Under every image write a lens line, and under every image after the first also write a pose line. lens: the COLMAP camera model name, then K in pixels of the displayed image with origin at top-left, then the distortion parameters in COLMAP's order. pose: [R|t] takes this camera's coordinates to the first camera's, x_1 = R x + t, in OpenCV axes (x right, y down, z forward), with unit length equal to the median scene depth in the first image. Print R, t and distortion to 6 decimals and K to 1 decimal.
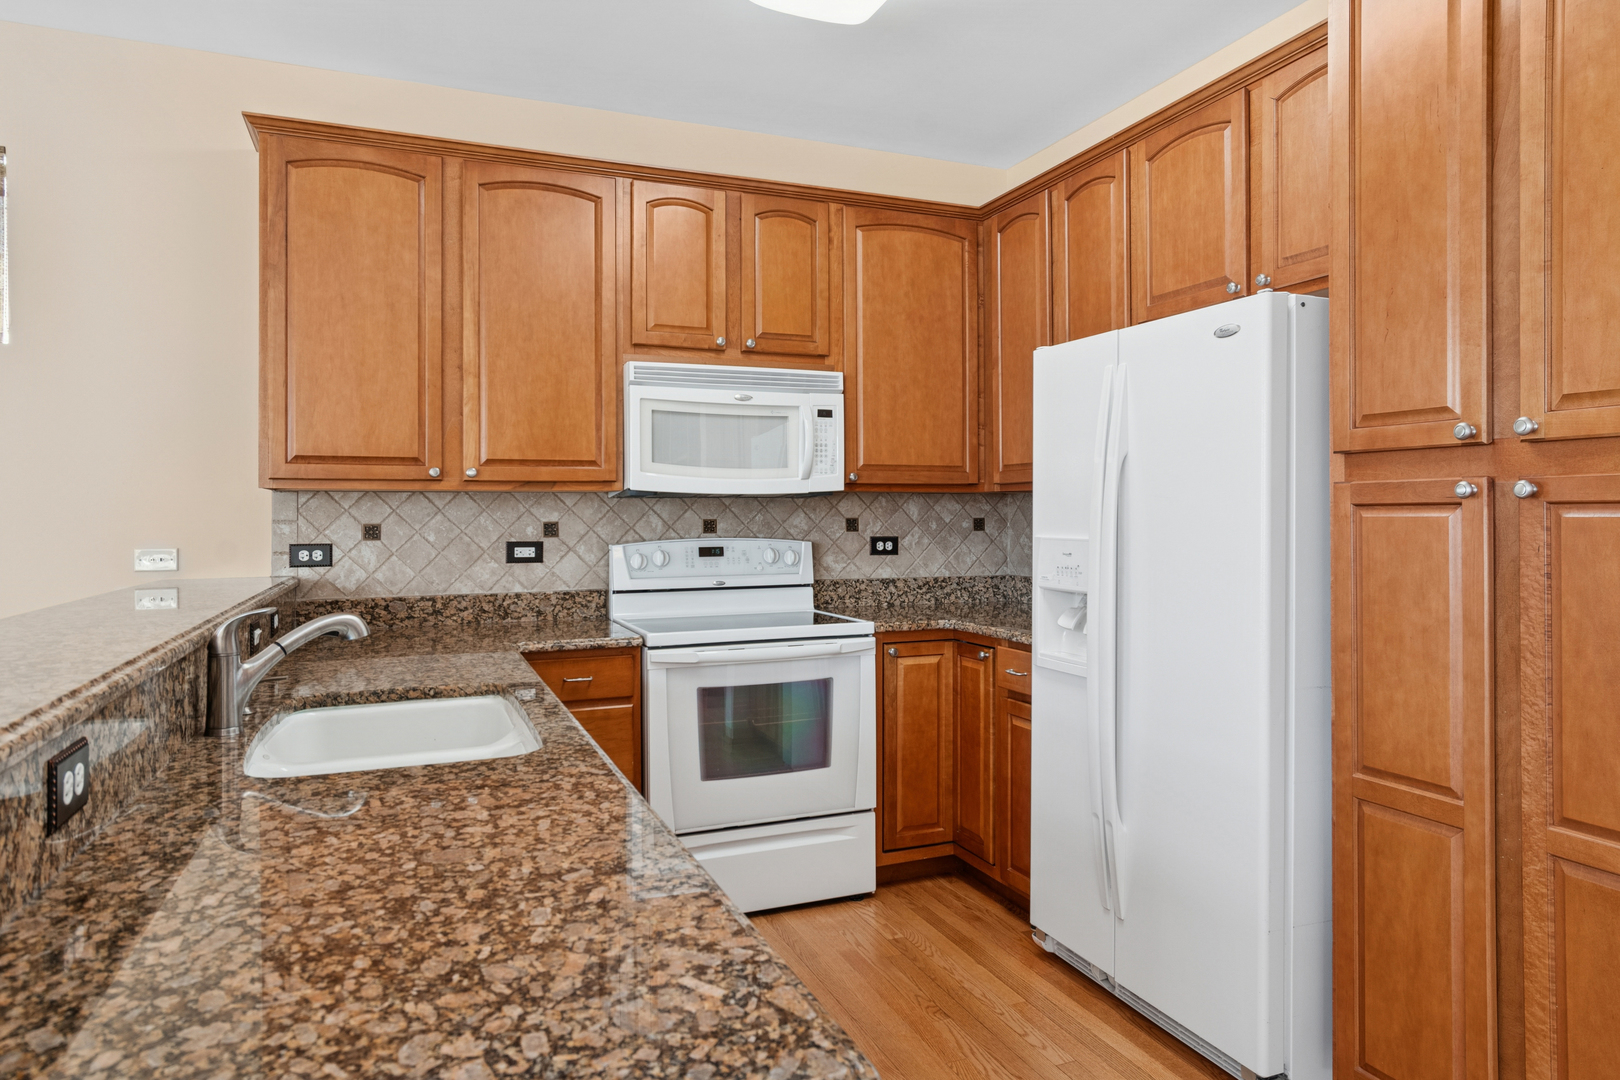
lens RADIAL K [[1011.5, 0, 810.0], [0, 1011.5, 540.0], [0, 0, 1]] dist [-0.022140, 0.020838]
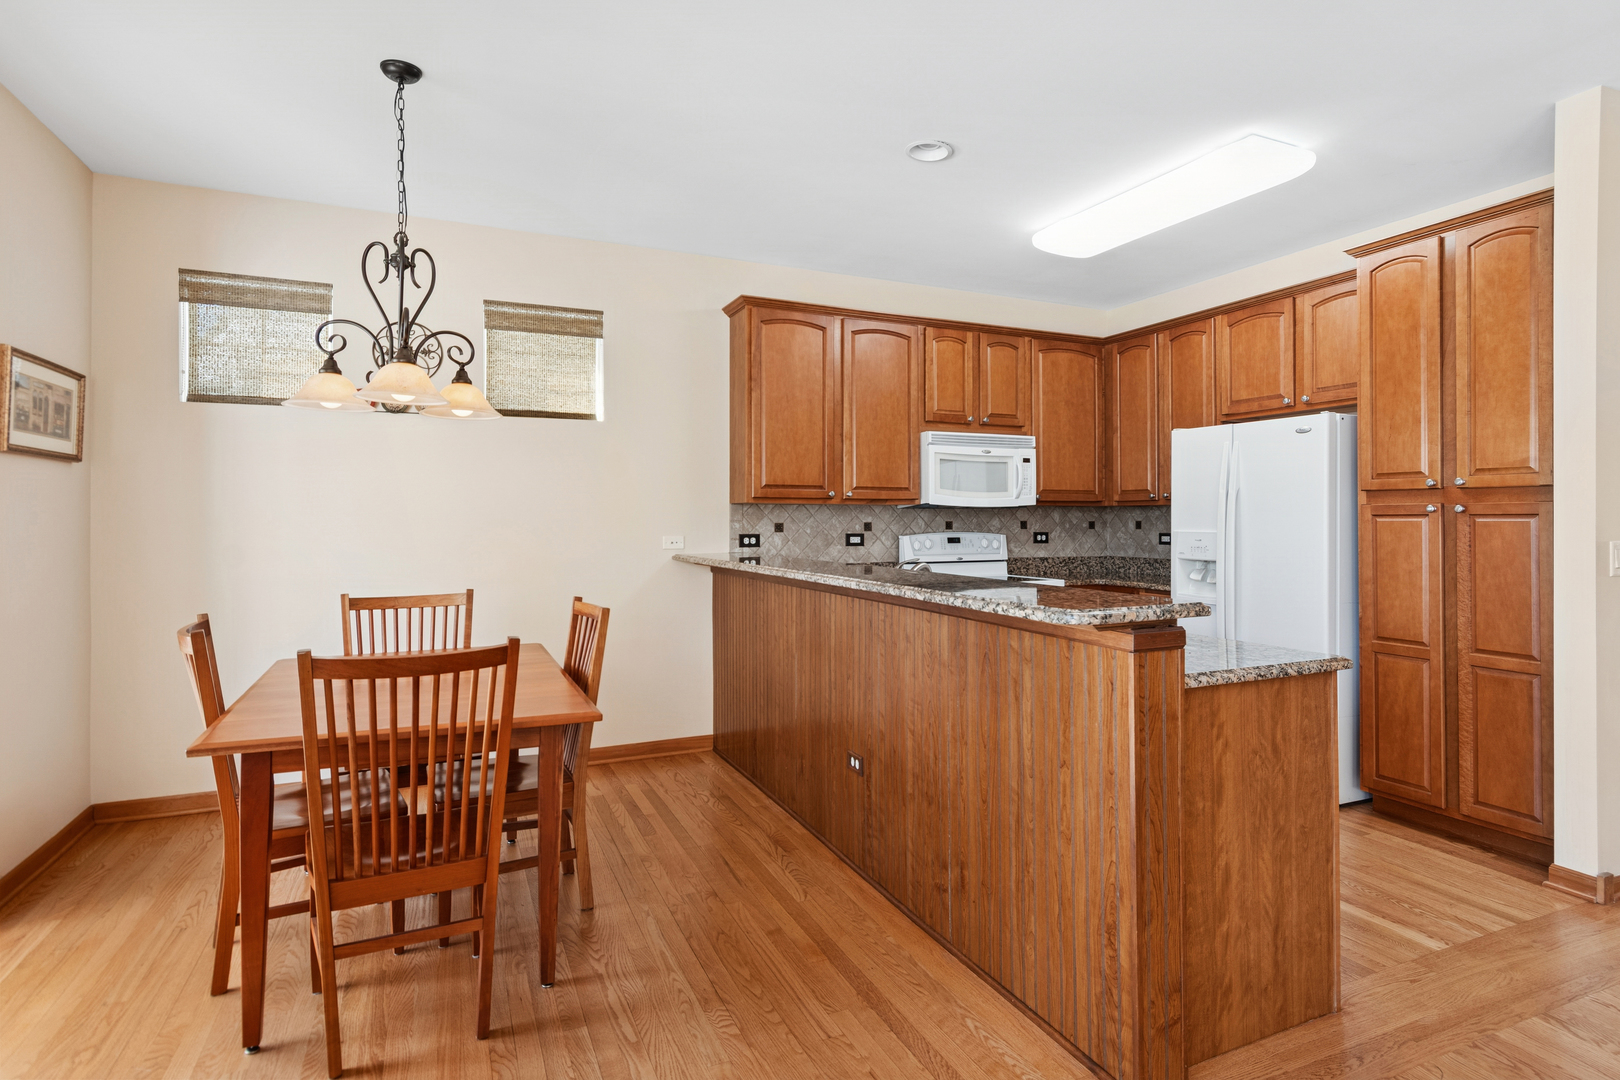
lens RADIAL K [[833.1, 0, 809.7], [0, 833.1, 534.6], [0, 0, 1]] dist [-0.002241, -0.000335]
pose [[0.999404, 0.003932, 0.034308, -0.470739], [-0.003693, 0.999969, -0.007022, 0.015383], [-0.034335, 0.006891, 0.999387, -0.478279]]
